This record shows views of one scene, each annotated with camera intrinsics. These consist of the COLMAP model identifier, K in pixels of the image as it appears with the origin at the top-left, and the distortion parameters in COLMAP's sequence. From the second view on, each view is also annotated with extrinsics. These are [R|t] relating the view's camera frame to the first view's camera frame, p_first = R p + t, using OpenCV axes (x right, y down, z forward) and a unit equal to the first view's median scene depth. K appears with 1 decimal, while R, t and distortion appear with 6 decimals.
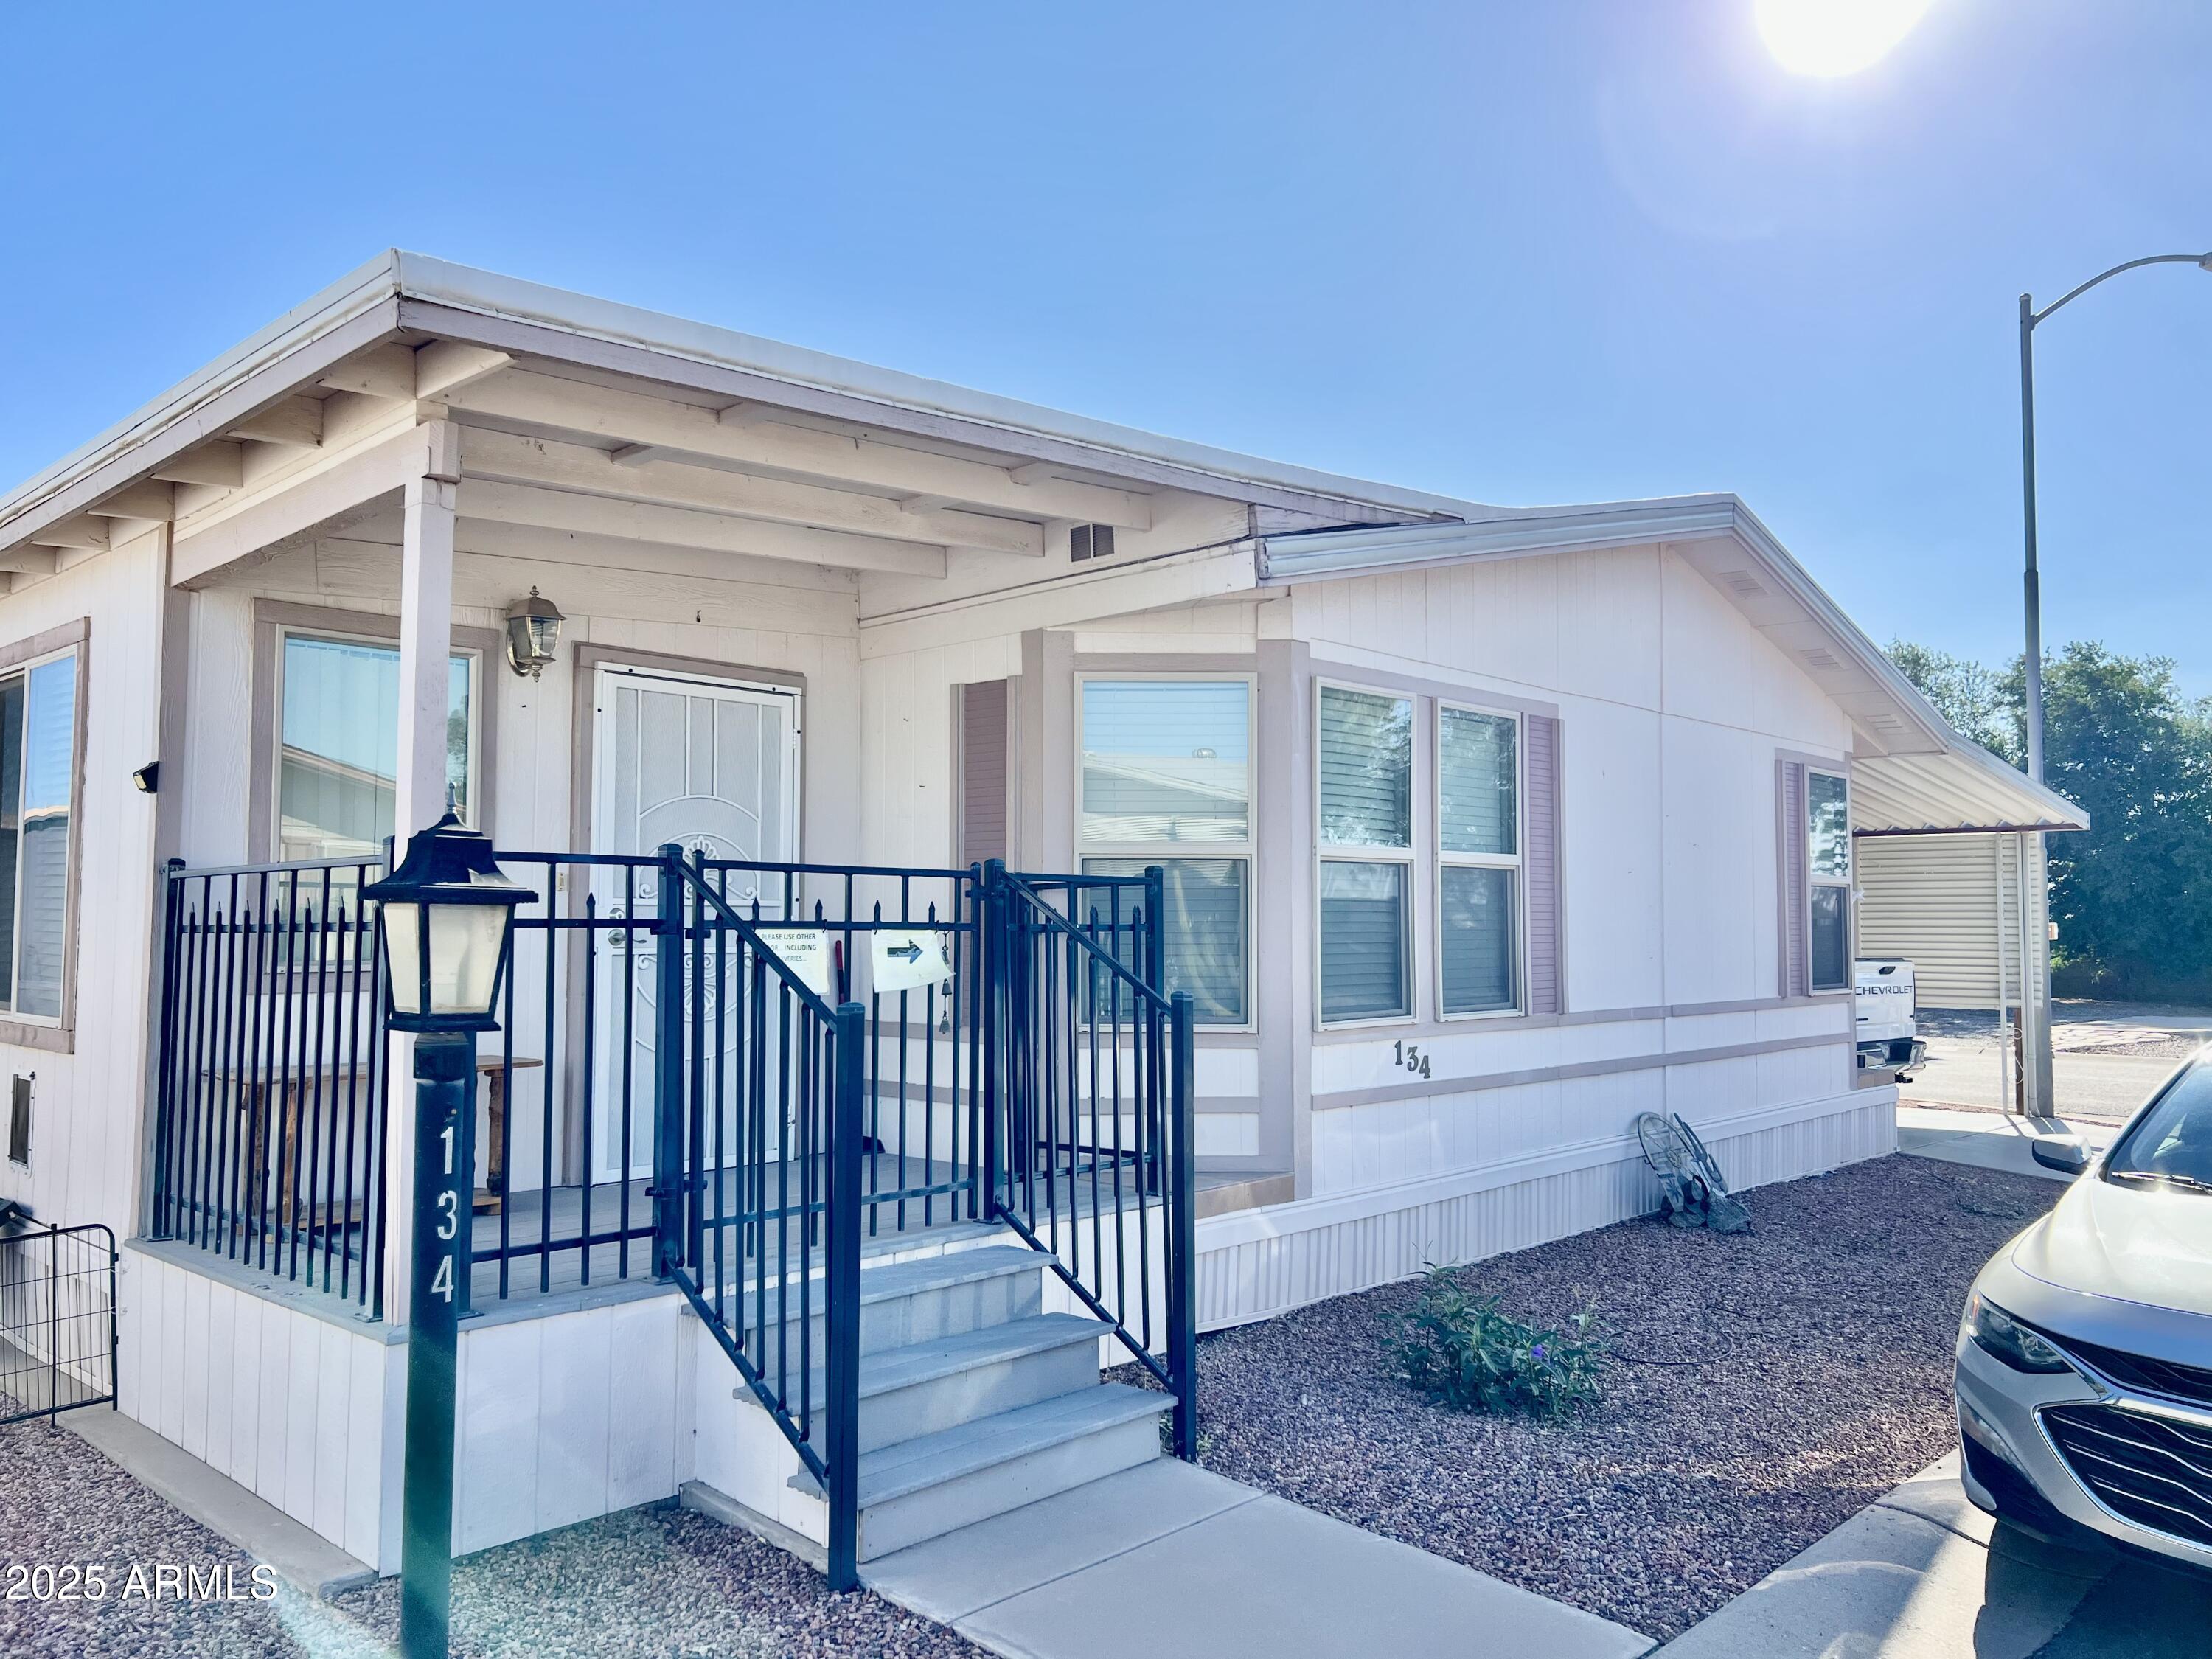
lens RADIAL K [[1669.5, 0, 1106.0], [0, 1669.5, 829.5], [0, 0, 1]] dist [0.097345, -0.154343]
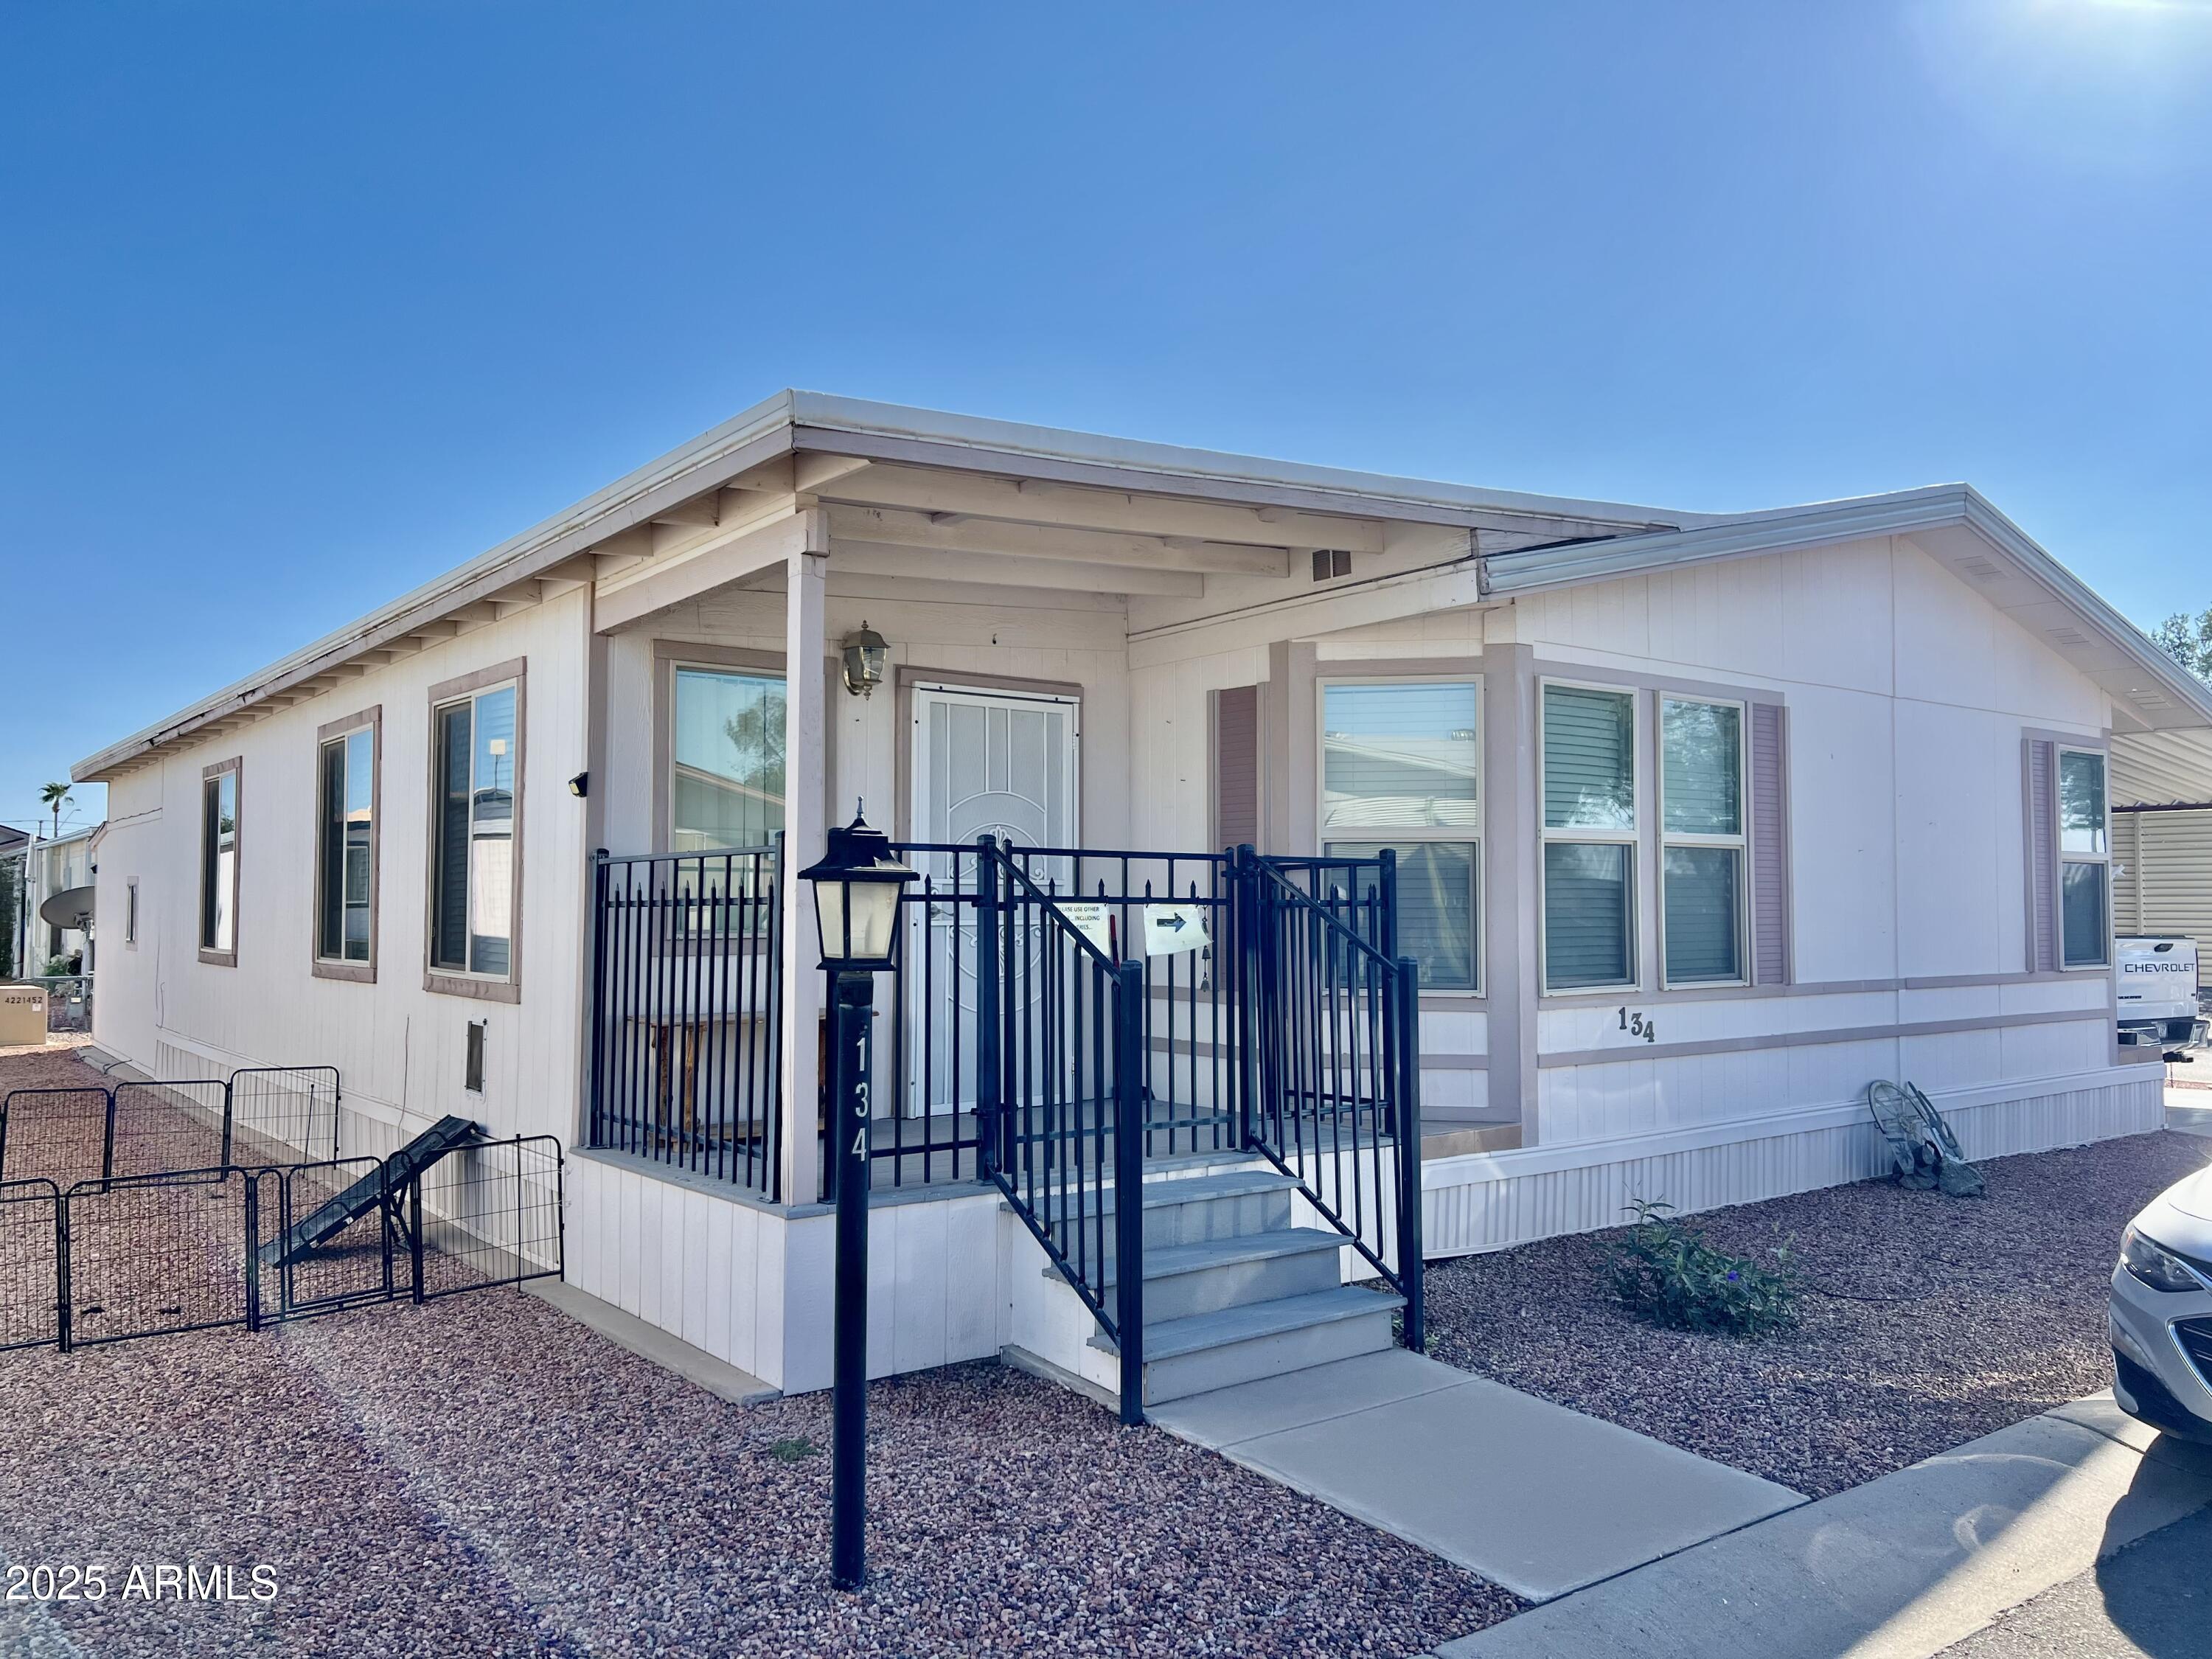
lens RADIAL K [[1669.5, 0, 1106.0], [0, 1669.5, 829.5], [0, 0, 1]] dist [0.097345, -0.154343]
pose [[0.988024, -0.008619, -0.154057, 0.017242], [0.010386, 0.999889, 0.010671, -0.006474], [0.153948, -0.012143, 0.988004, -0.181633]]
